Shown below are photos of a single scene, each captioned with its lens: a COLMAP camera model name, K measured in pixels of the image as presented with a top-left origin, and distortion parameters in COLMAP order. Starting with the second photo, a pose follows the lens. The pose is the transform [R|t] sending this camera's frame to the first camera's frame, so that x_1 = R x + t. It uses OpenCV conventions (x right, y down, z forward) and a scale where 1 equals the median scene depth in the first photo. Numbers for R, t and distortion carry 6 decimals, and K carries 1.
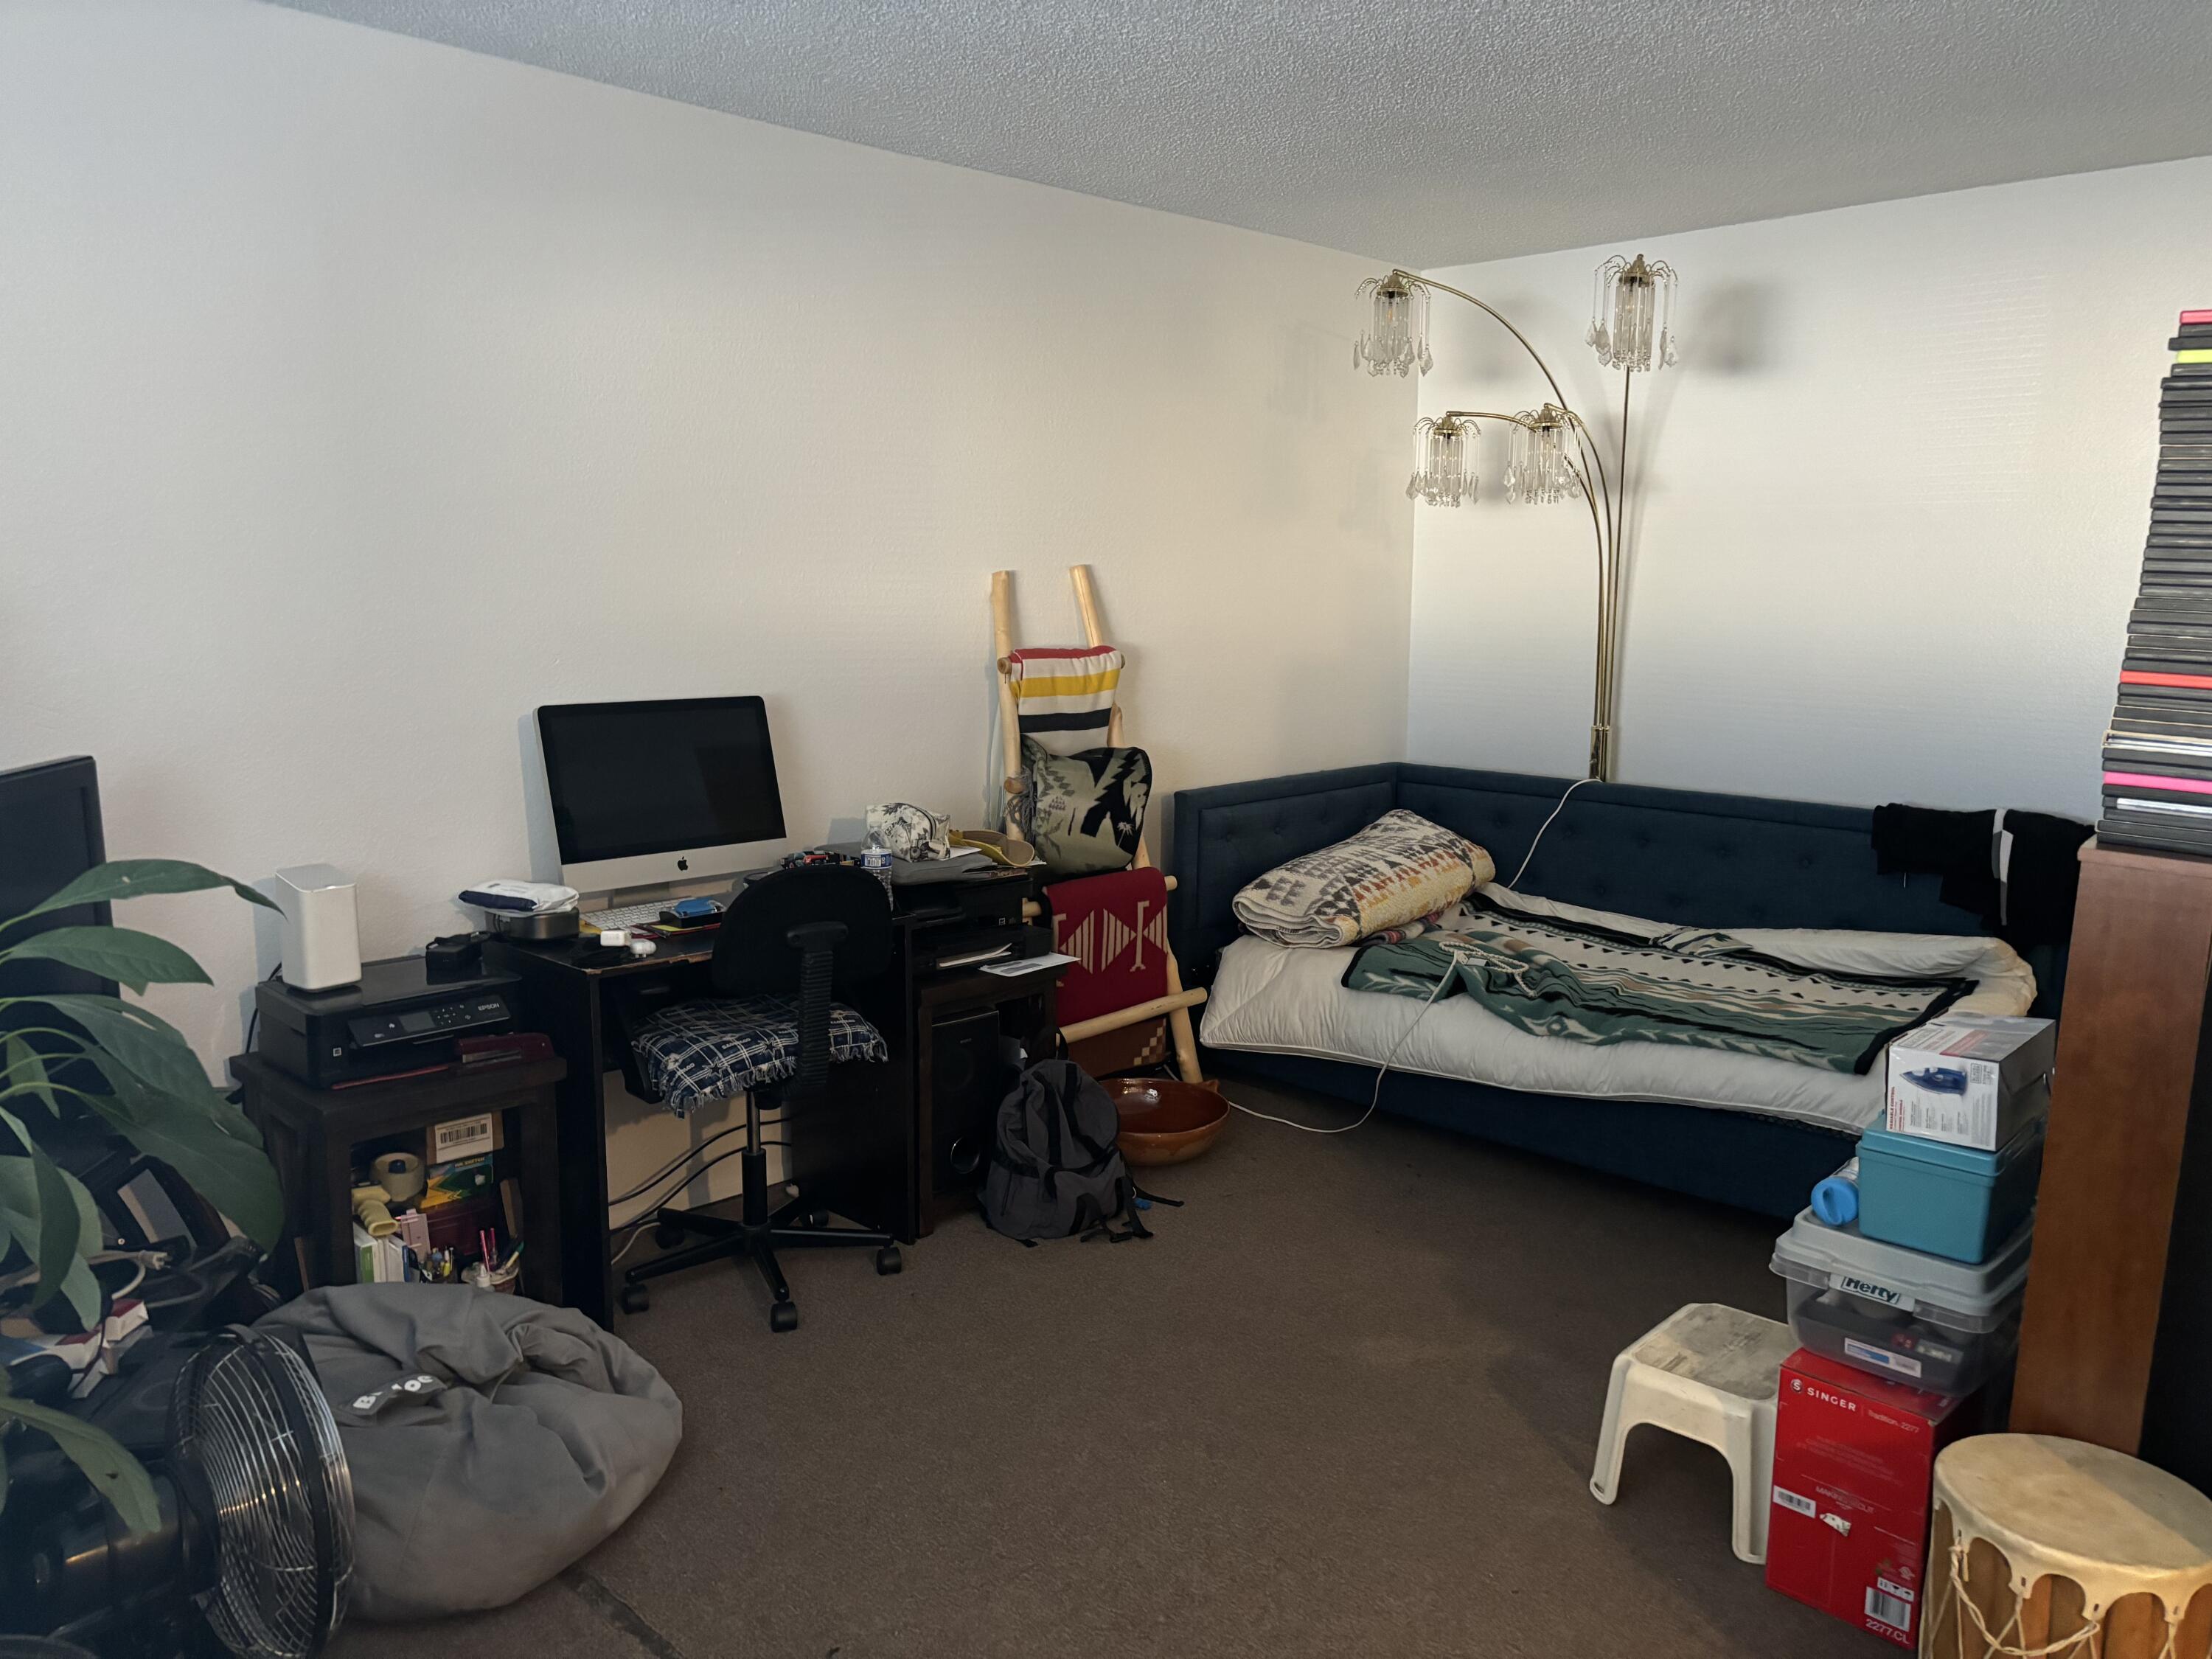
lens RADIAL K [[1661.0, 0, 1102.9], [0, 1661.0, 836.5], [0, 0, 1]] dist [0.055233, -0.061859]
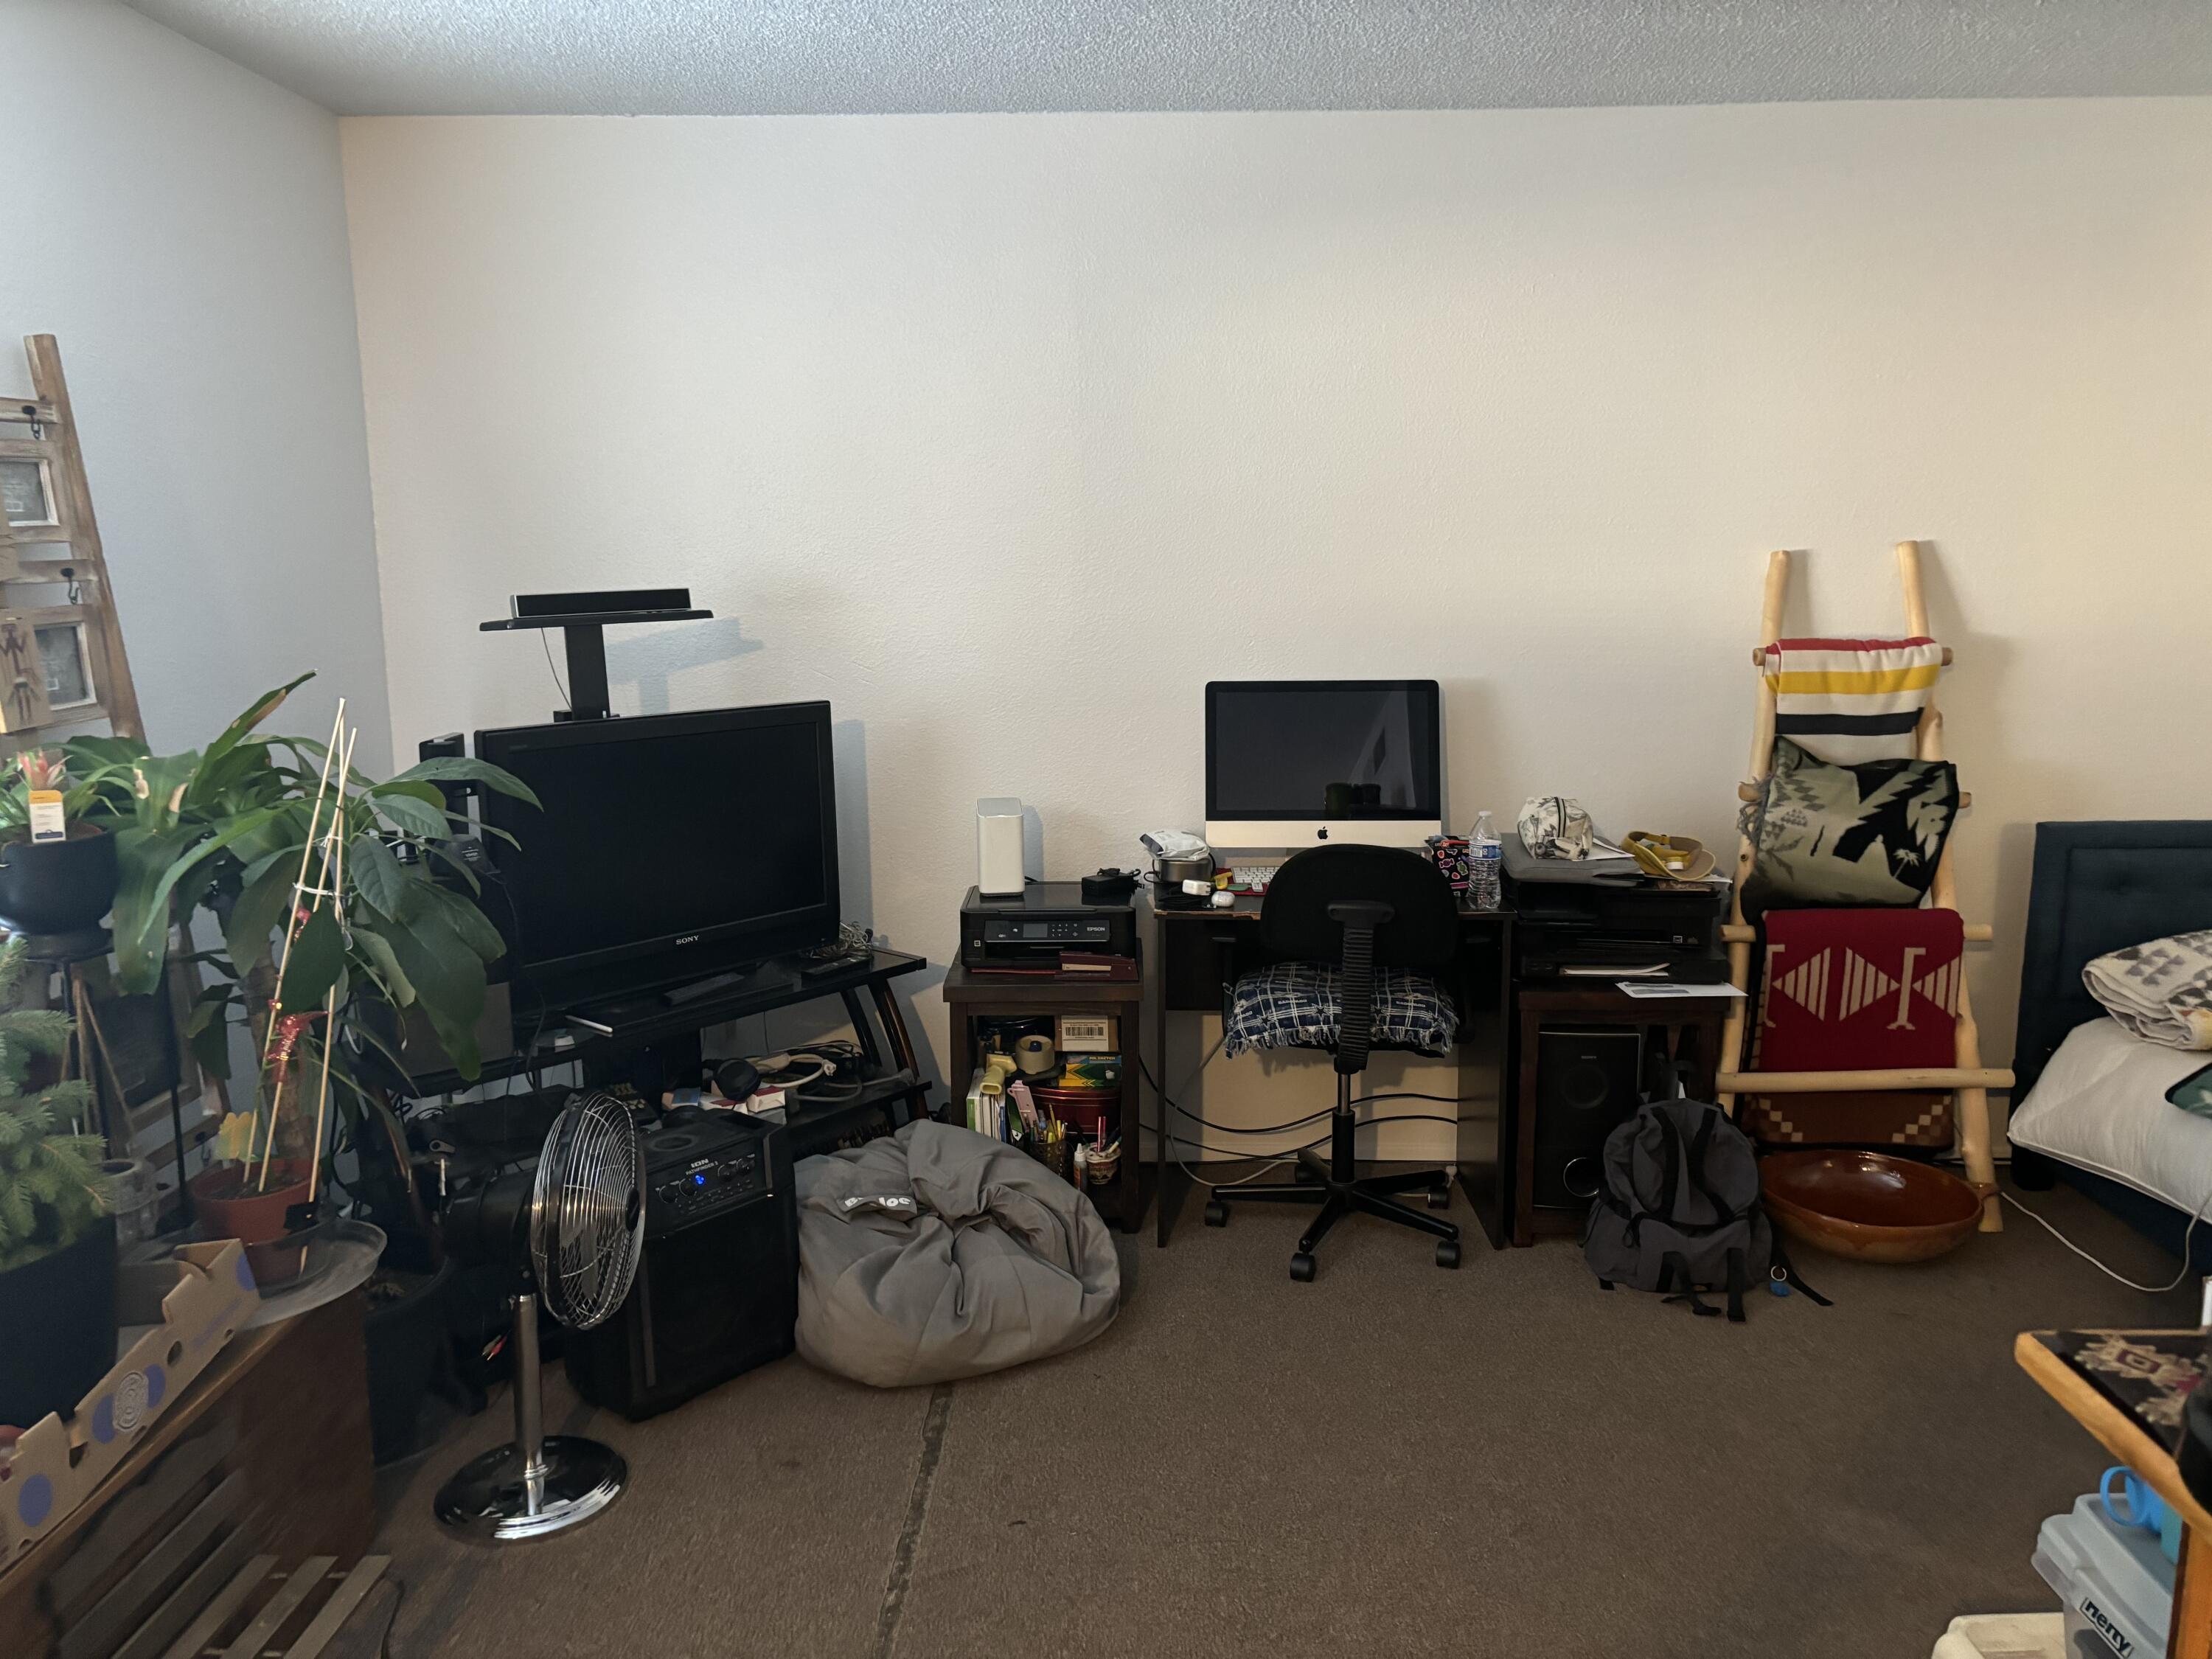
lens RADIAL K [[1661.0, 0, 1109.2], [0, 1661.0, 830.1], [0, 0, 1]] dist [0.055233, -0.061859]
pose [[0.692045, 0.107867, -0.713749, 0.376016], [-0.102163, 0.993455, 0.051081, -0.023002], [0.714588, 0.037568, 0.698536, 0.143566]]
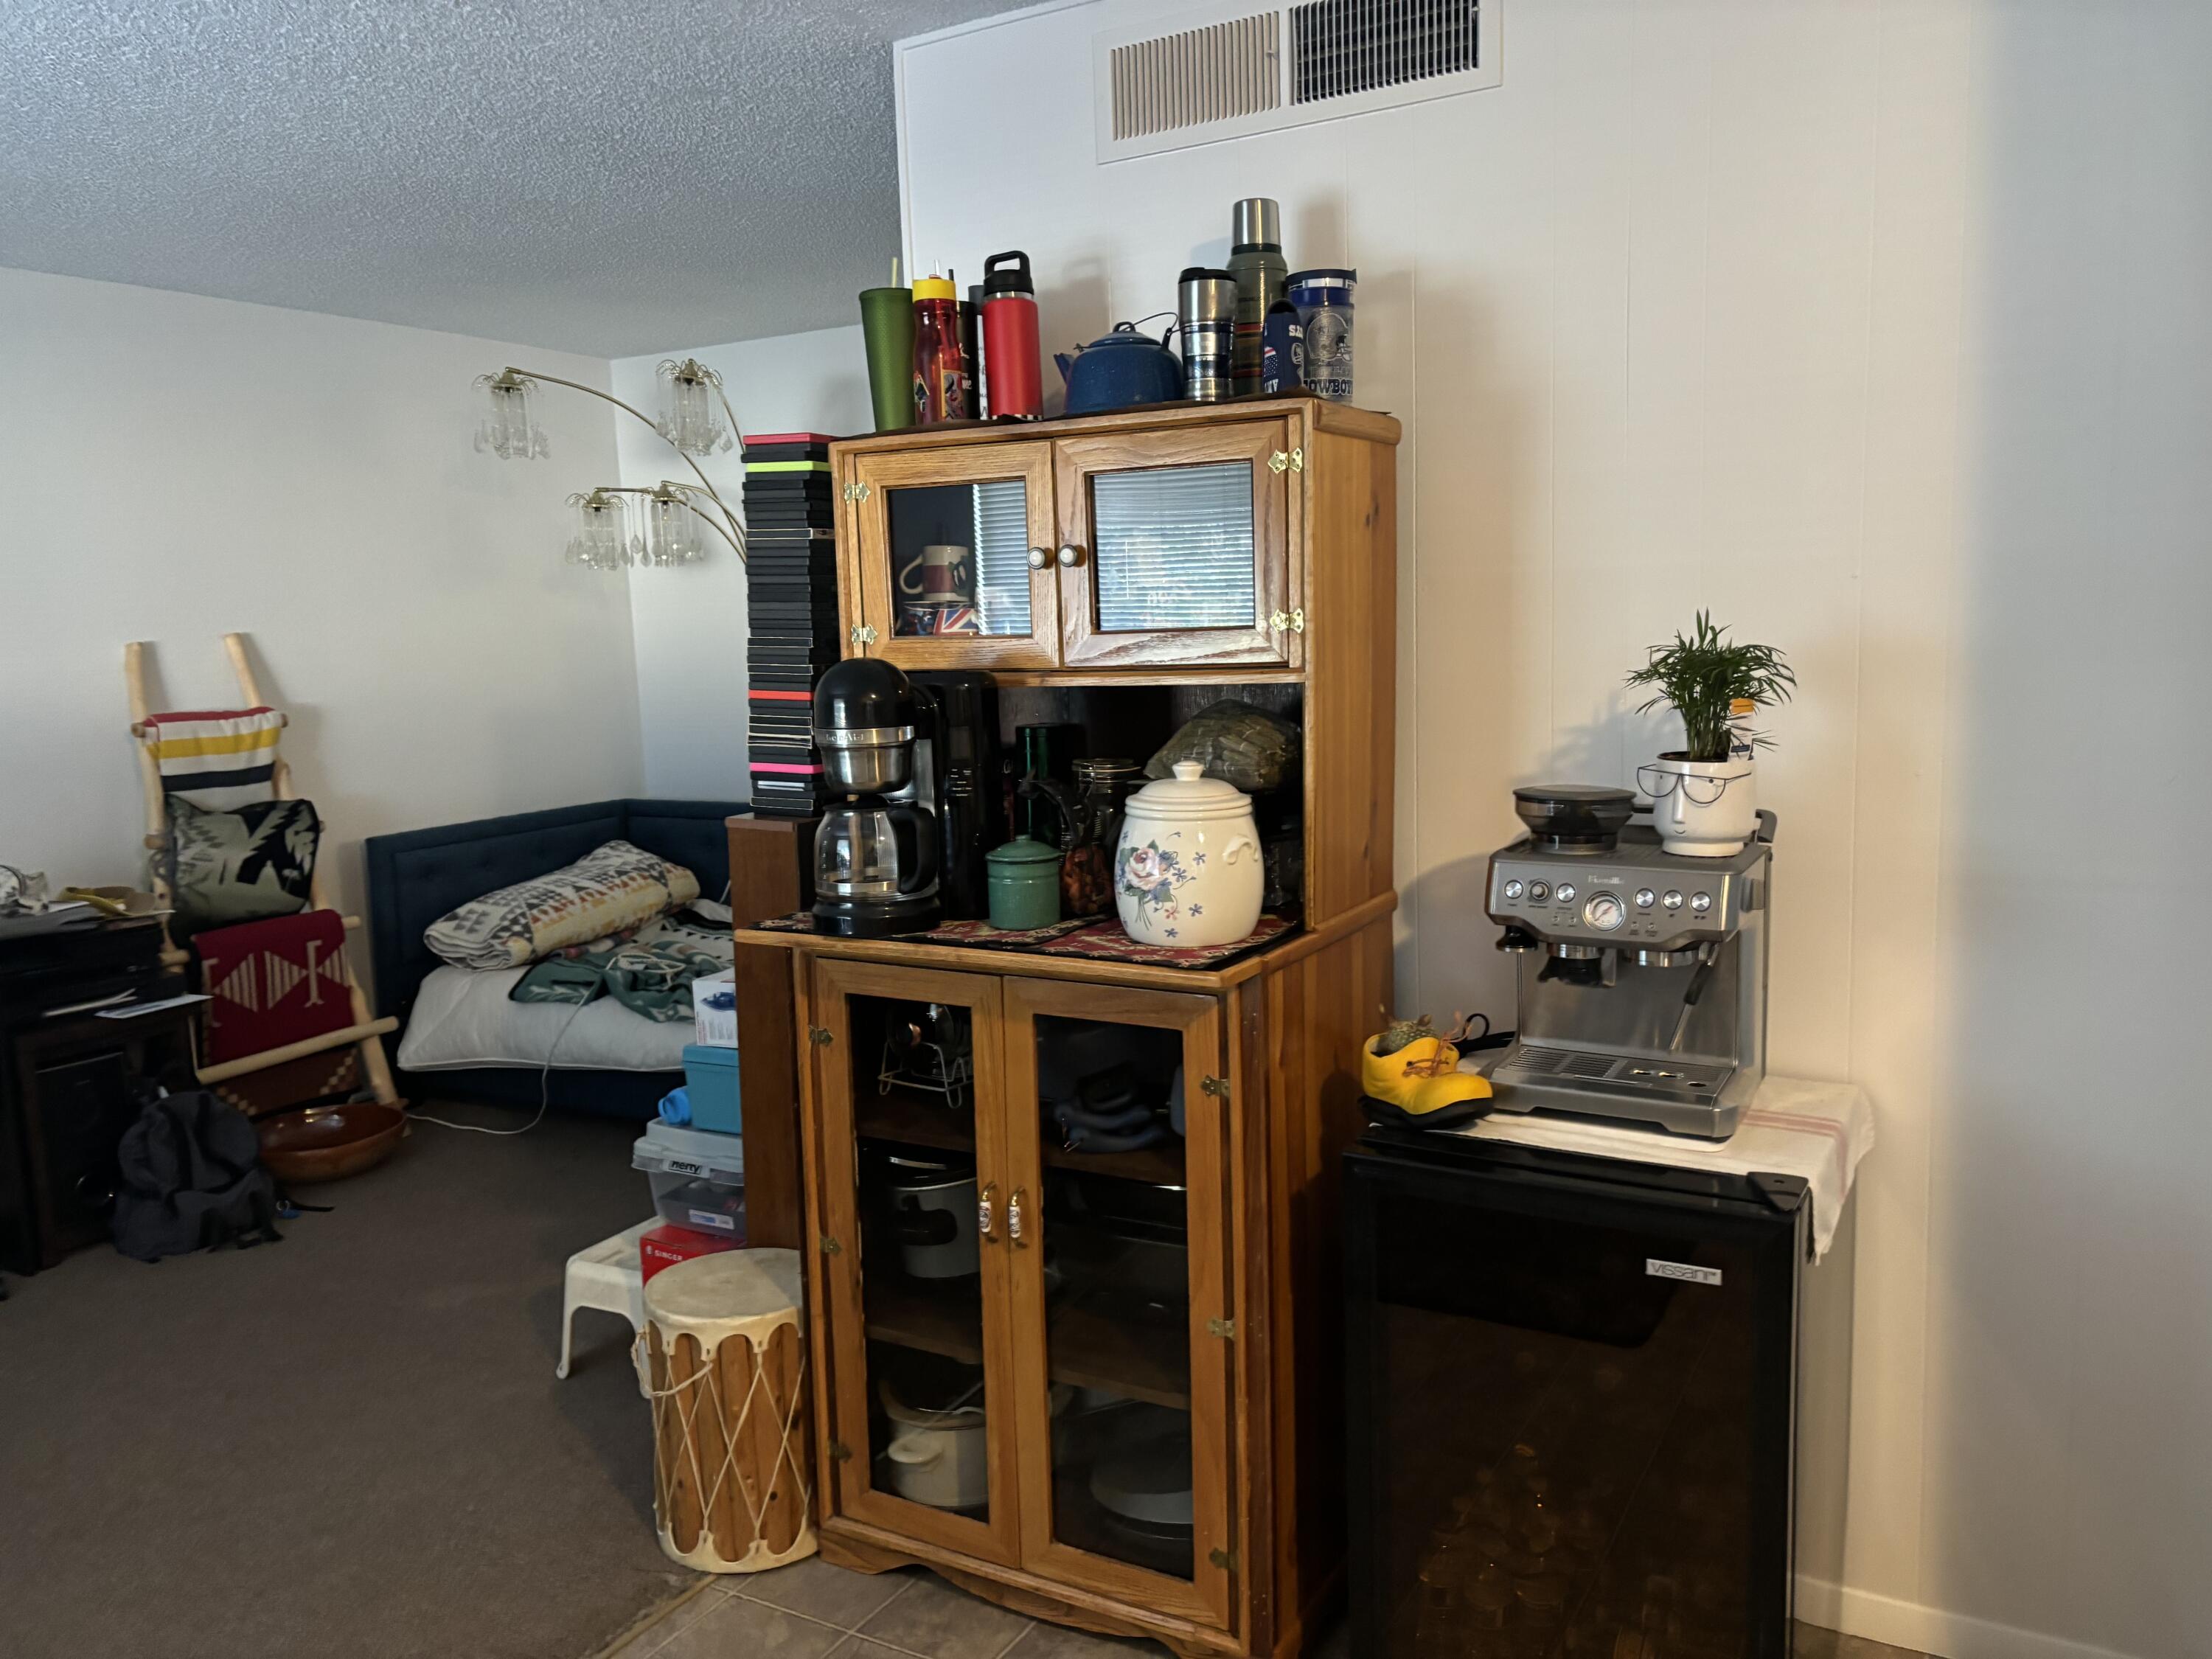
lens RADIAL K [[1661.0, 0, 1143.3], [0, 1661.0, 848.6], [0, 0, 1]] dist [0.055233, -0.061859]
pose [[0.959283, -0.074142, 0.272541, 0.278782], [0.080285, 0.996706, -0.011442, 0.039285], [-0.270795, 0.032857, 0.962076, -0.219700]]
